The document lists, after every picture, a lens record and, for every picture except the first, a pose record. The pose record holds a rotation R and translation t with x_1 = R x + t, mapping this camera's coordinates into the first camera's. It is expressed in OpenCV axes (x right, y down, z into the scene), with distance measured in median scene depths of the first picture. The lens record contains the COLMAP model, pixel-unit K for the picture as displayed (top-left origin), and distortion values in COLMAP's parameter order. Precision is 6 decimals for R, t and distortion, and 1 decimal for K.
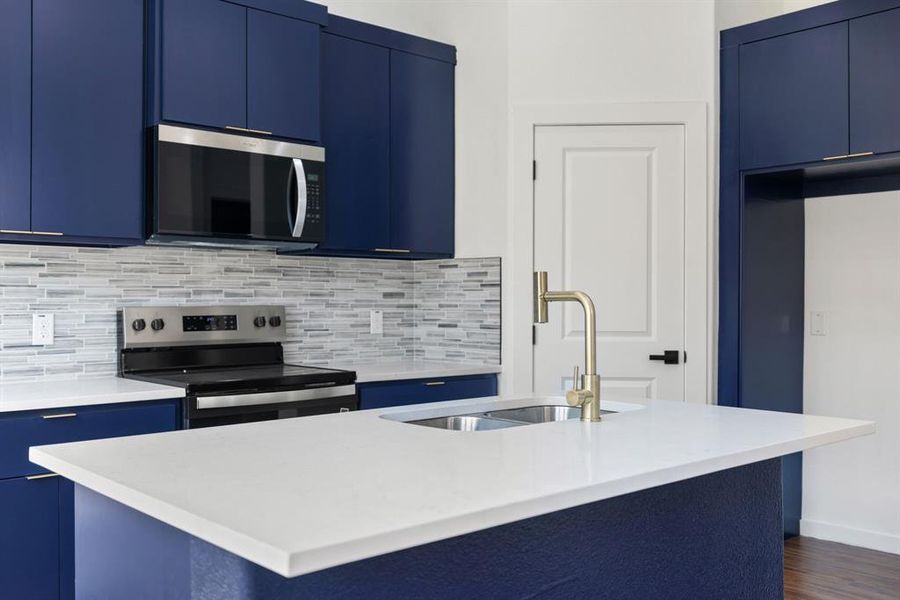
lens RADIAL K [[889.4, 0, 447.2], [0, 889.4, 302.3], [0, 0, 1]] dist [0.014323, 0.000000]
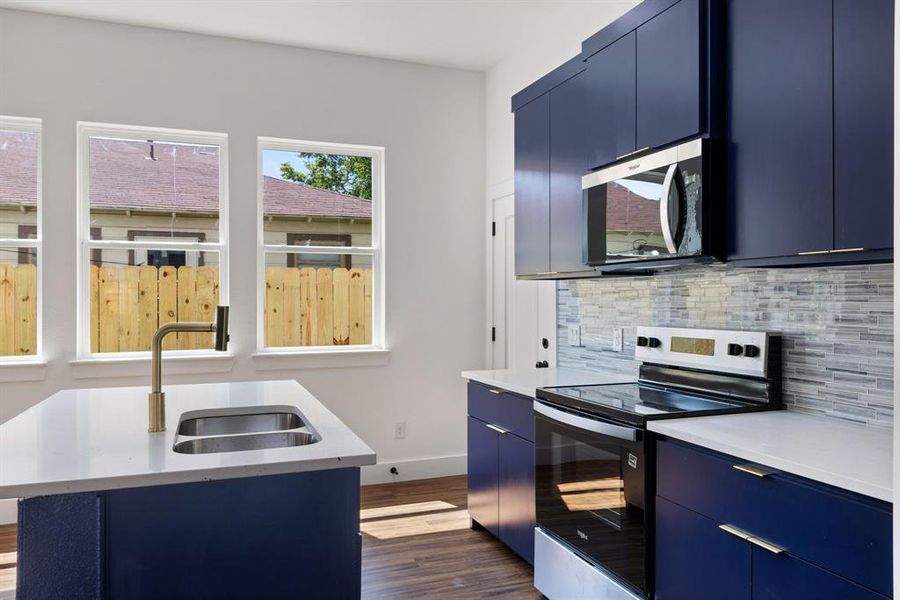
lens RADIAL K [[650.7, 0, 445.7], [0, 650.7, 297.9], [0, 0, 1]] dist [0.032656, 0.000063]
pose [[-0.362541, -0.002459, -0.931965, 0.462150], [-0.002317, 0.999996, -0.001737, -0.025075], [0.931965, 0.001530, -0.362545, 0.922888]]
